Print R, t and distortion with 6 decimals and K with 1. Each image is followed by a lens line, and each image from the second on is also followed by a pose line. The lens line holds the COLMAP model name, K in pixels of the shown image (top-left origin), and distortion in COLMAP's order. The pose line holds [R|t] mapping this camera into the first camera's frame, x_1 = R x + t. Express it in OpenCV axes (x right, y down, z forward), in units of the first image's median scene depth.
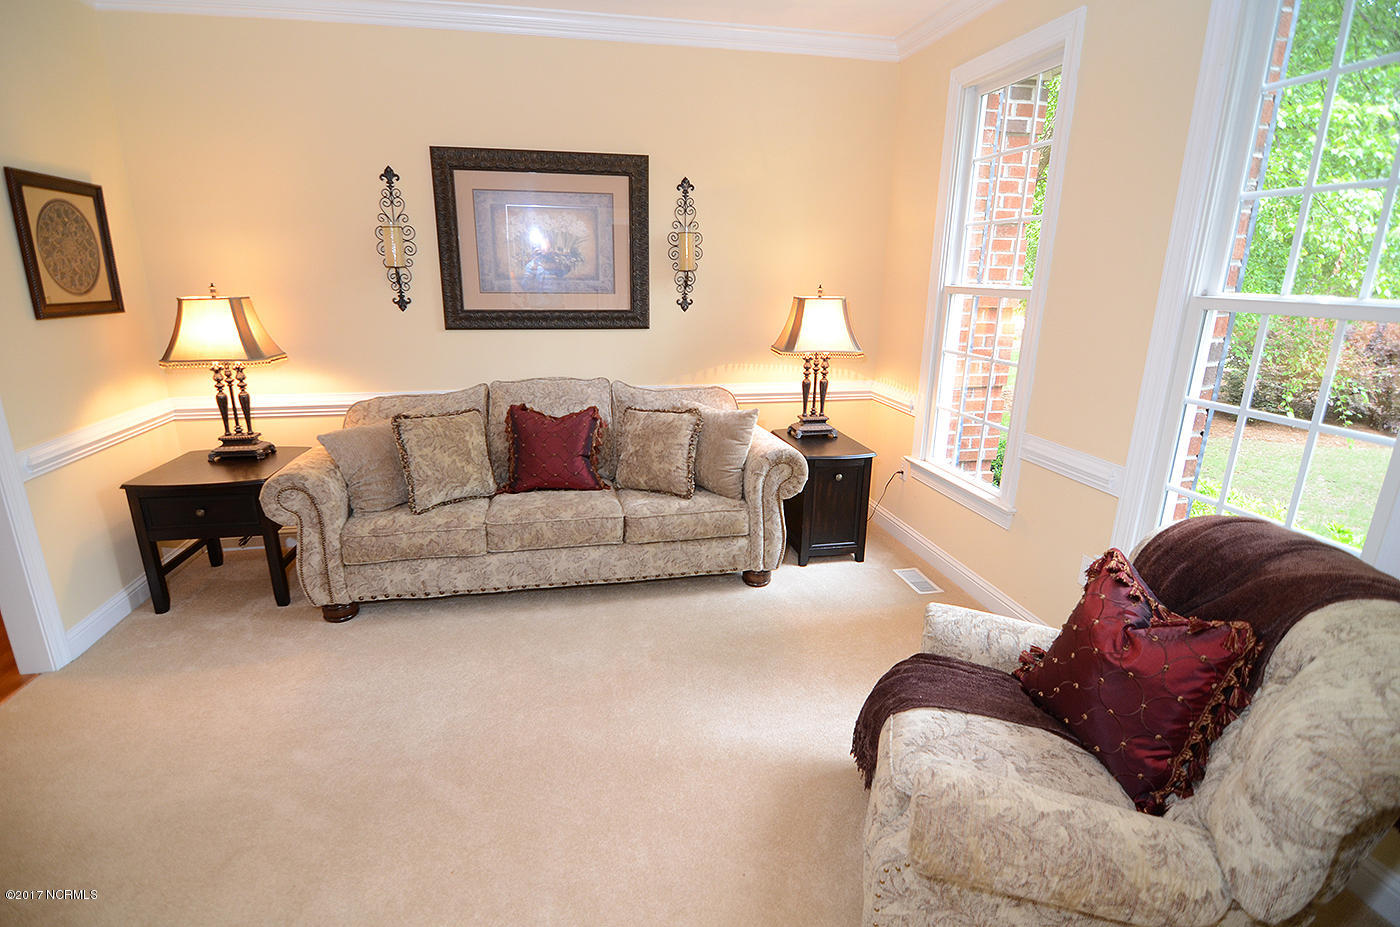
lens RADIAL K [[677.2, 0, 692.4], [0, 677.2, 467.7], [0, 0, 1]] dist [-0.009349, -0.008287]
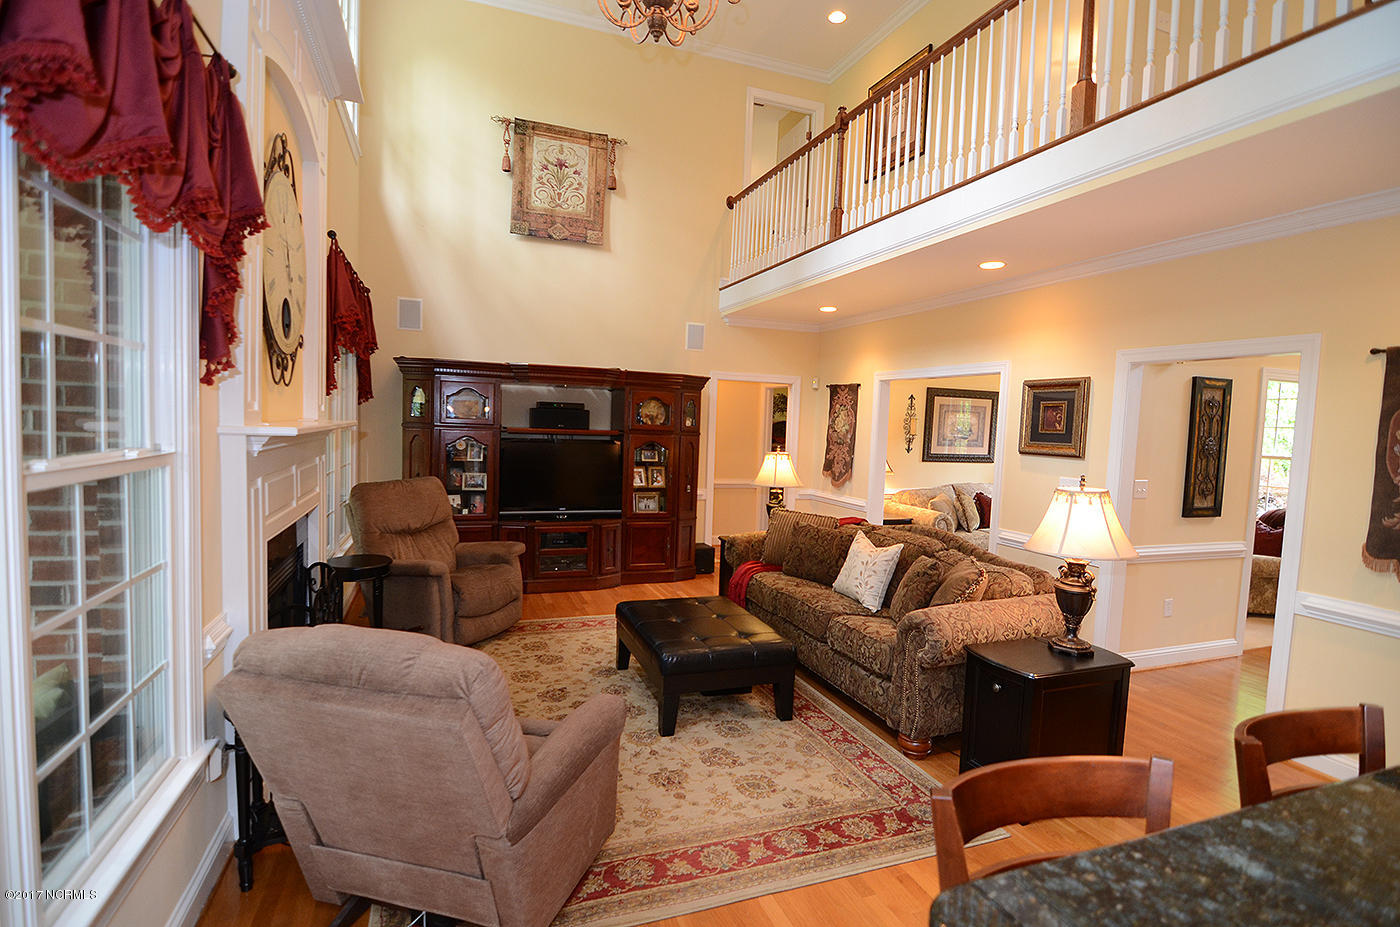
lens RADIAL K [[677.2, 0, 697.5], [0, 677.2, 464.5], [0, 0, 1]] dist [-0.009349, -0.008287]
pose [[0.988115, 0.018791, 0.152564, -1.613687], [0.013179, 0.978489, -0.205875, 0.286076], [-0.153150, 0.205439, 0.966612, -1.180841]]
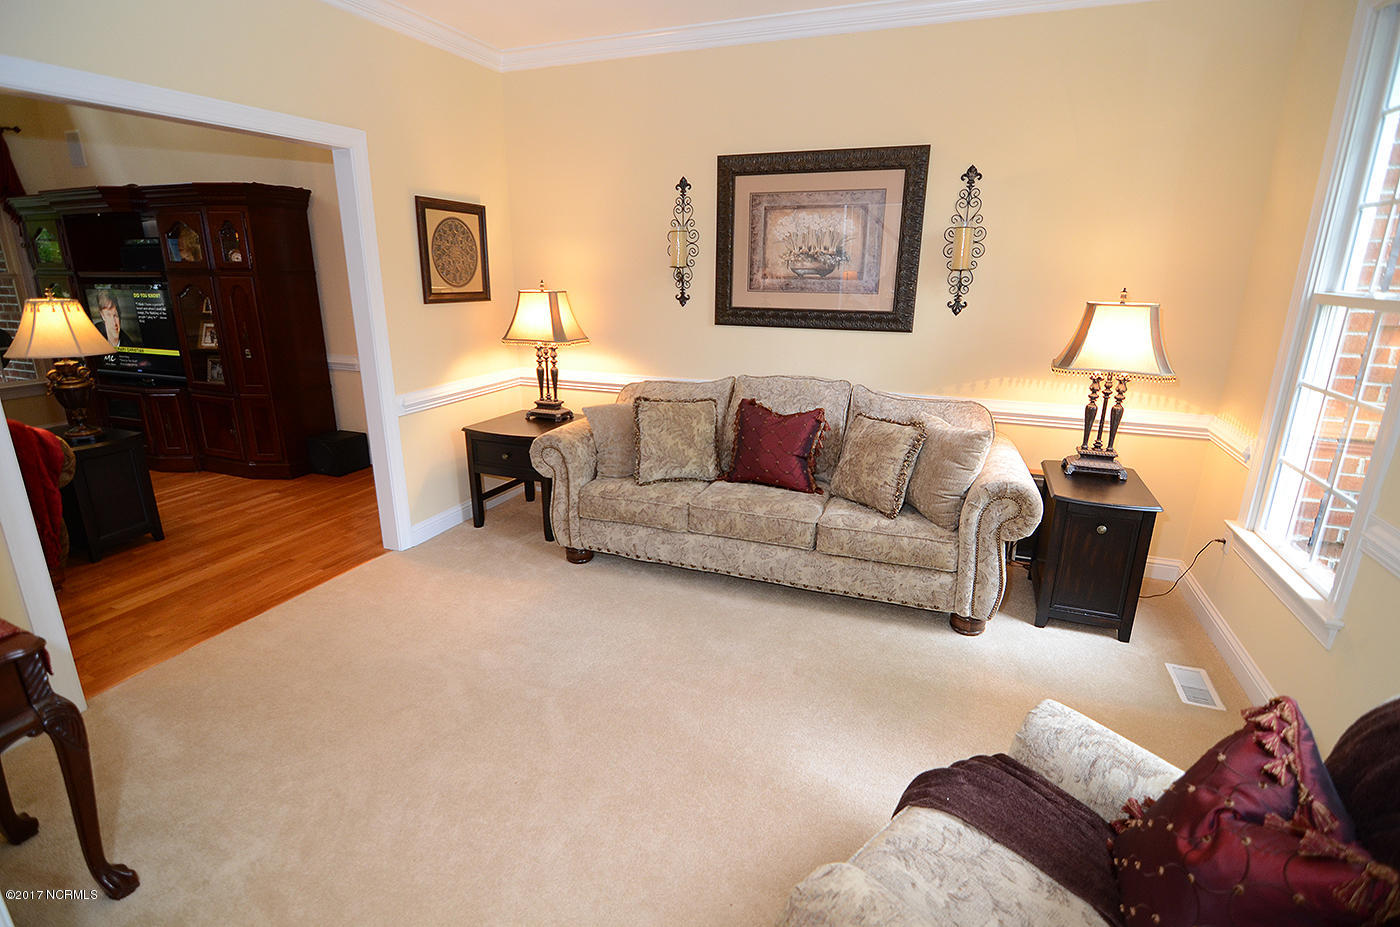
lens RADIAL K [[677.2, 0, 691.5], [0, 677.2, 468.3], [0, 0, 1]] dist [-0.009349, -0.008287]
pose [[0.837186, 0.151020, -0.525655, 0.233756], [-0.149909, 0.987675, 0.045005, -0.021498], [0.525972, 0.041123, 0.849507, 0.073122]]
